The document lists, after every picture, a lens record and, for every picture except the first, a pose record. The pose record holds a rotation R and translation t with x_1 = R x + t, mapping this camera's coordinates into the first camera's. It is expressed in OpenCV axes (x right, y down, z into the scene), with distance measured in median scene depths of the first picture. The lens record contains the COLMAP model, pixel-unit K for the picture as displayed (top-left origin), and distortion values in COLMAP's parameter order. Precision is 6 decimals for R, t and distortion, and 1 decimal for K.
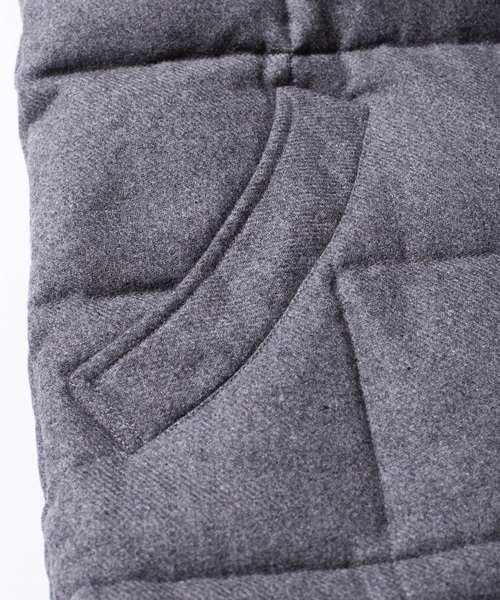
lens RADIAL K [[1157.8, 0, 250.0], [0, 1157.8, 300.0], [0, 0, 1]] dist [-0.113210, -0.360068]
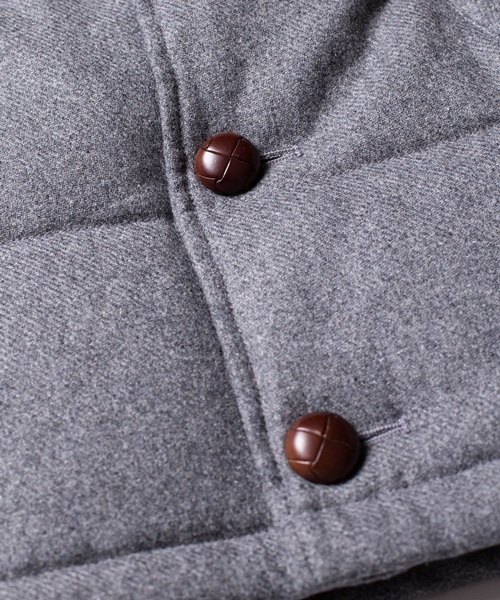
lens RADIAL K [[1157.8, 0, 250.0], [0, 1157.8, 300.0], [0, 0, 1]] dist [-0.113210, -0.360068]
pose [[0.991738, -0.095185, 0.085996, 0.275860], [0.091718, 0.994838, 0.043422, -0.013195], [-0.089685, -0.035176, 0.995349, 0.122920]]
